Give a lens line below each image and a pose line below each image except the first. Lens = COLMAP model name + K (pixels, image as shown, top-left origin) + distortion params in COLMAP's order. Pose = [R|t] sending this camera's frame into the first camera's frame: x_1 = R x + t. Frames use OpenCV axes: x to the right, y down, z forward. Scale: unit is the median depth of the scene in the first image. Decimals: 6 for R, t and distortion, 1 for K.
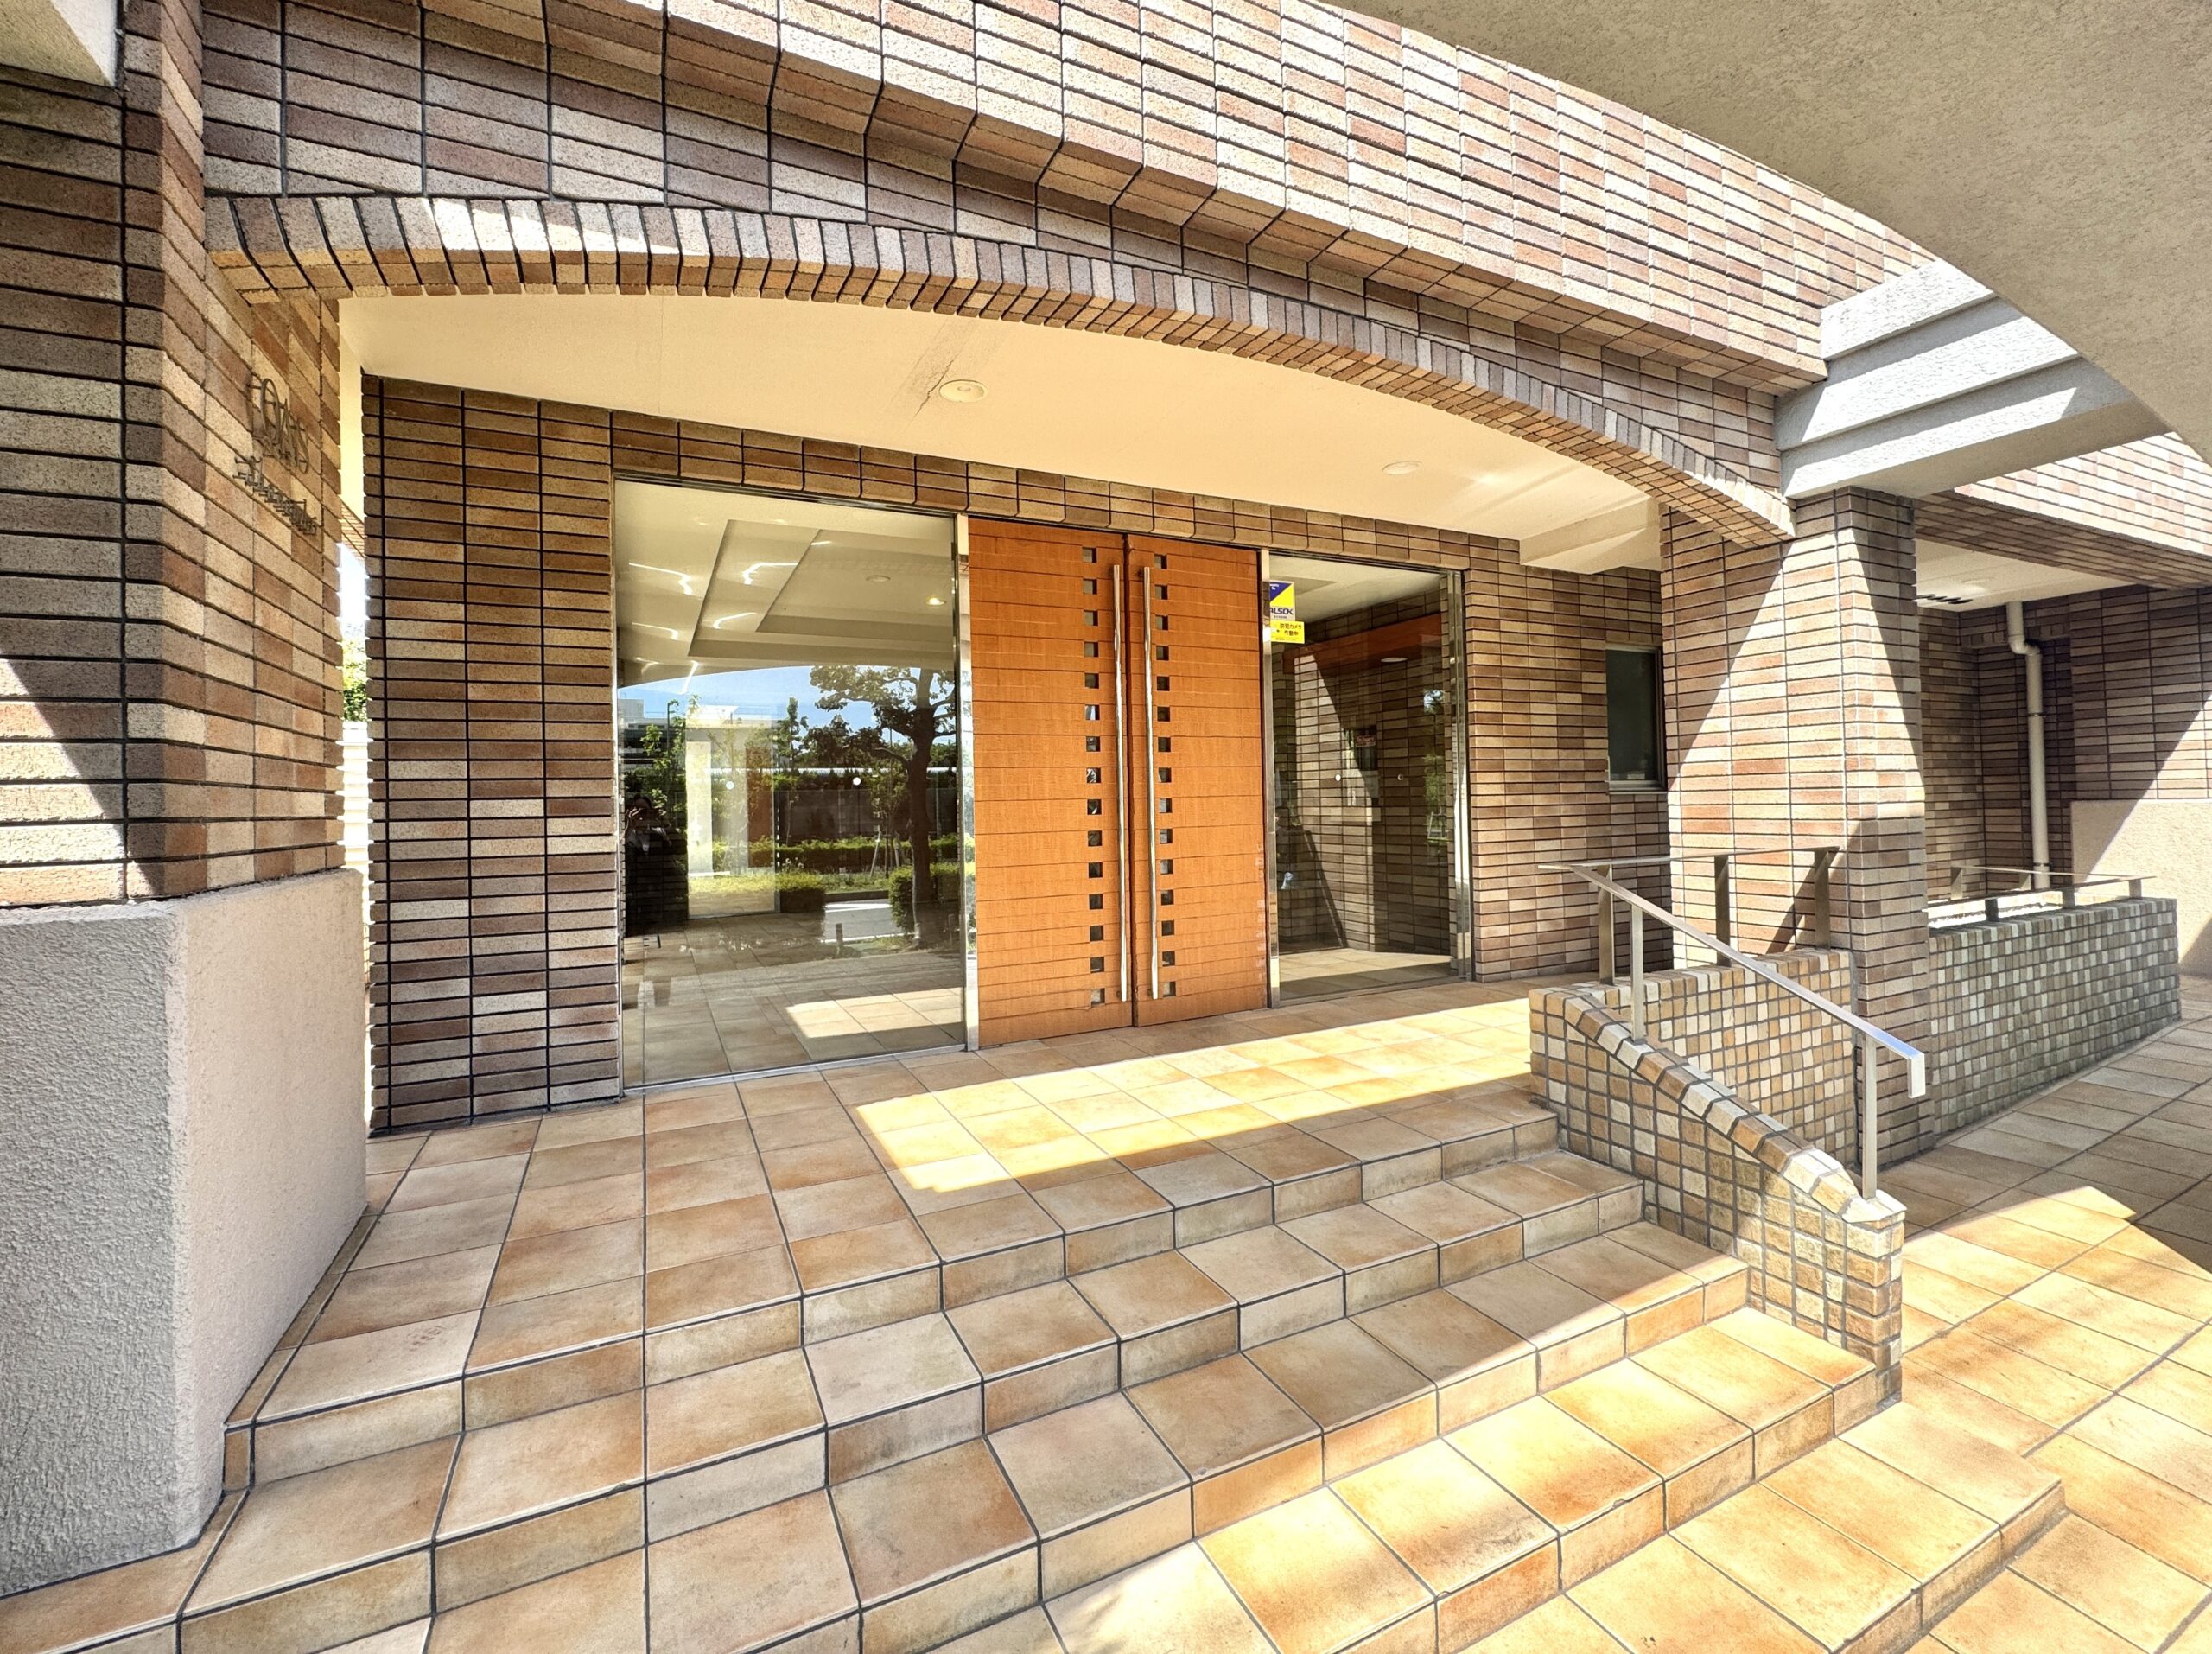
lens RADIAL K [[909.9, 0, 1066.5], [0, 909.9, 791.9], [0, 0, 1]] dist [-0.002311, 0.000277]
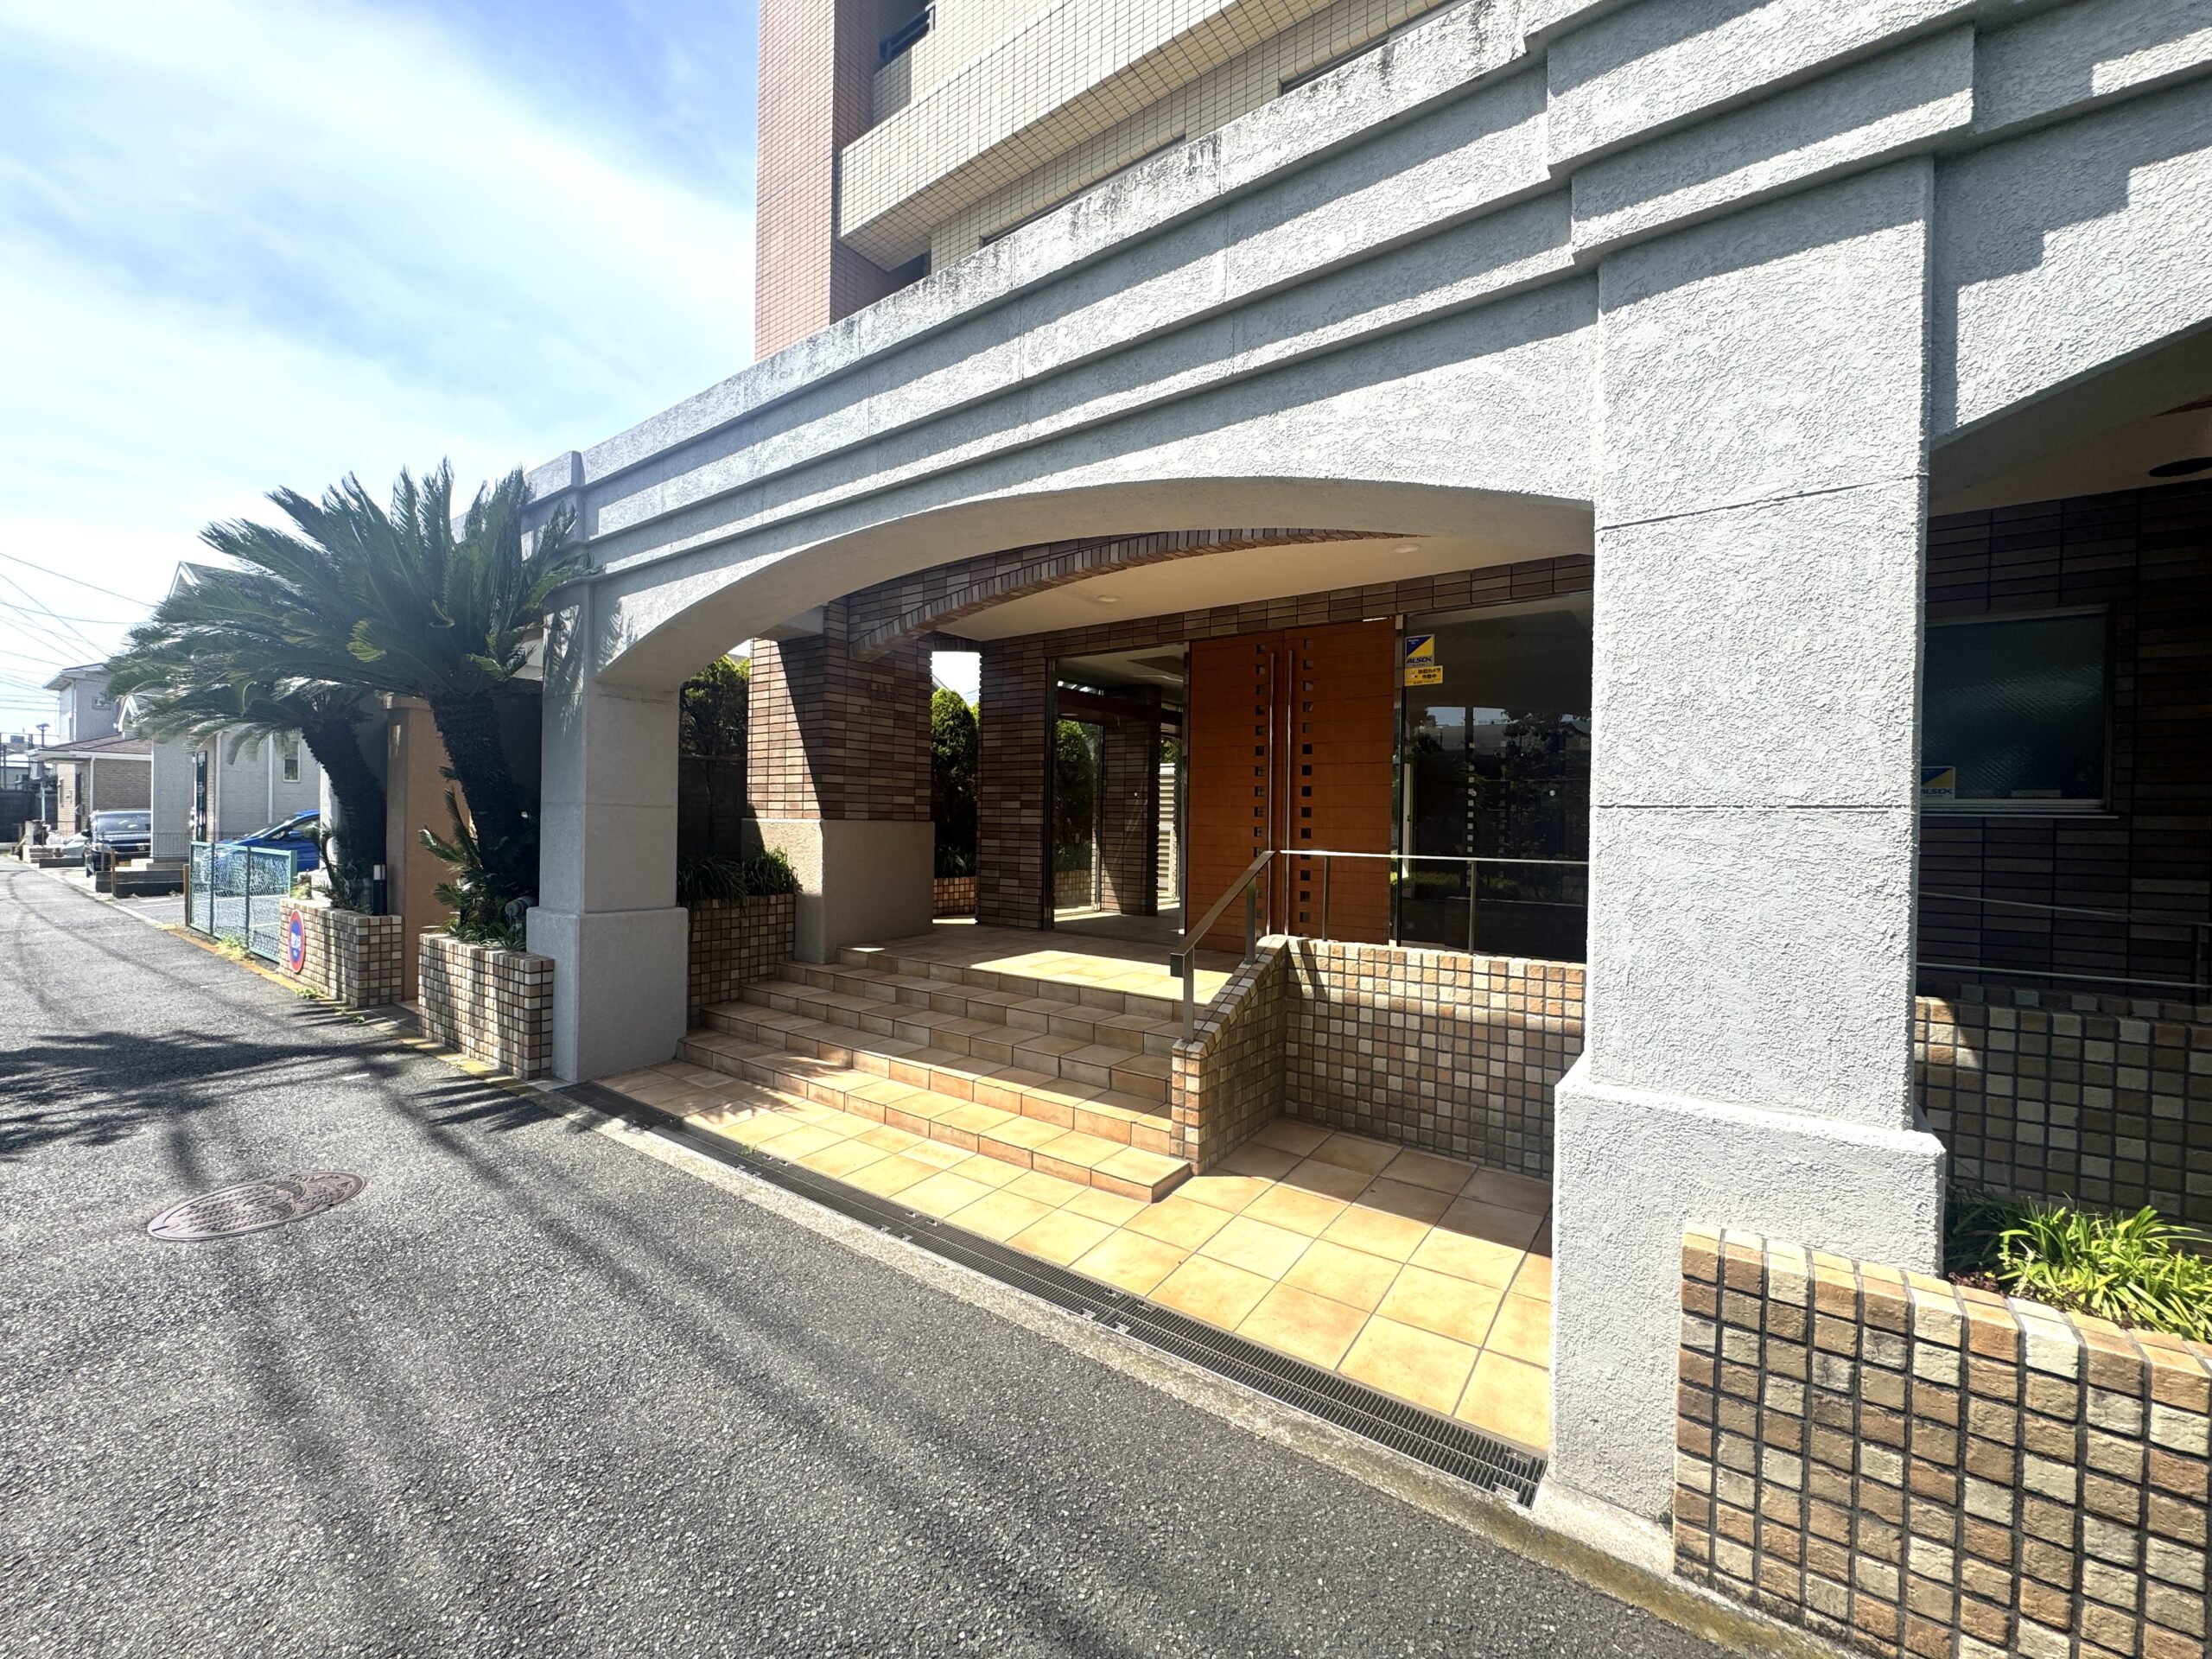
lens RADIAL K [[882.5, 0, 1108.2], [0, 882.5, 826.7], [0, 0, 1]] dist [0.003564, 0.000052]
pose [[0.489145, 0.033067, -0.871575, 1.216859], [-0.019079, 0.999448, 0.027210, 0.006151], [0.871994, 0.003319, 0.489506, 0.038858]]
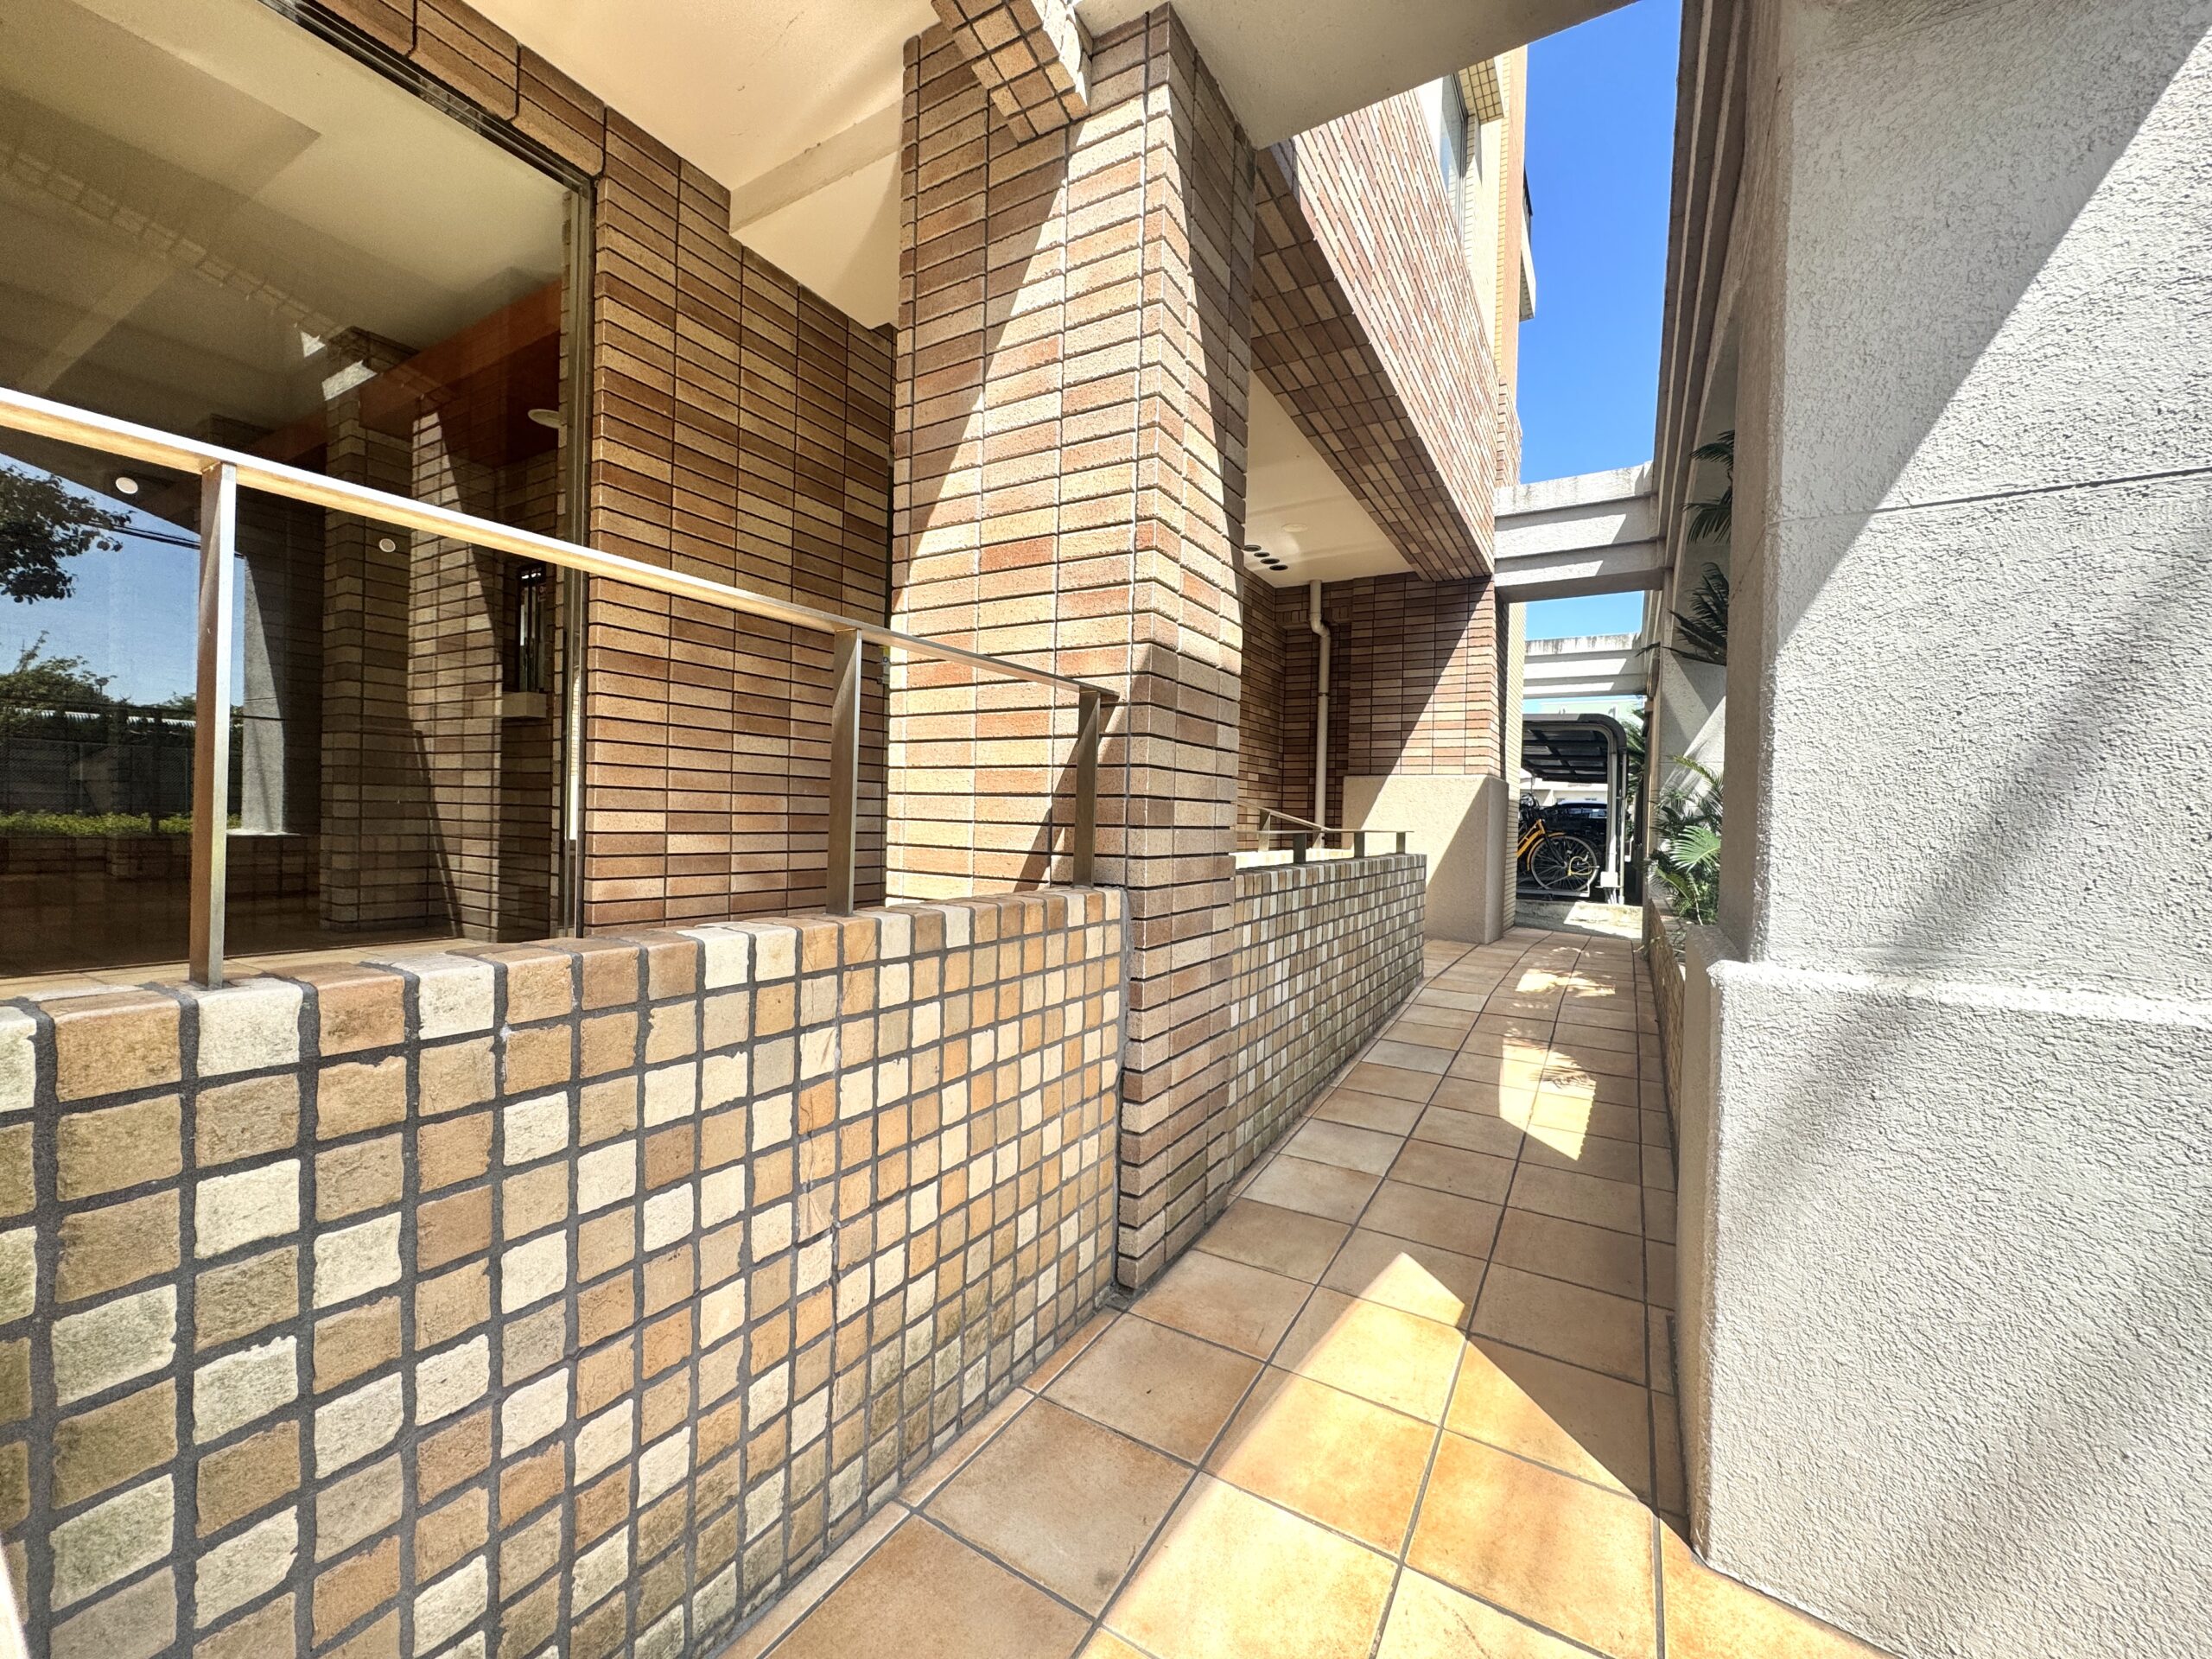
lens RADIAL K [[882.5, 0, 1097.1], [0, 882.5, 827.0], [0, 0, 1]] dist [0.003564, 0.000052]
pose [[0.826559, 0.036643, 0.561656, 0.496850], [-0.051400, 0.998623, 0.010492, 0.119515], [-0.560498, -0.037541, 0.827304, 0.518656]]
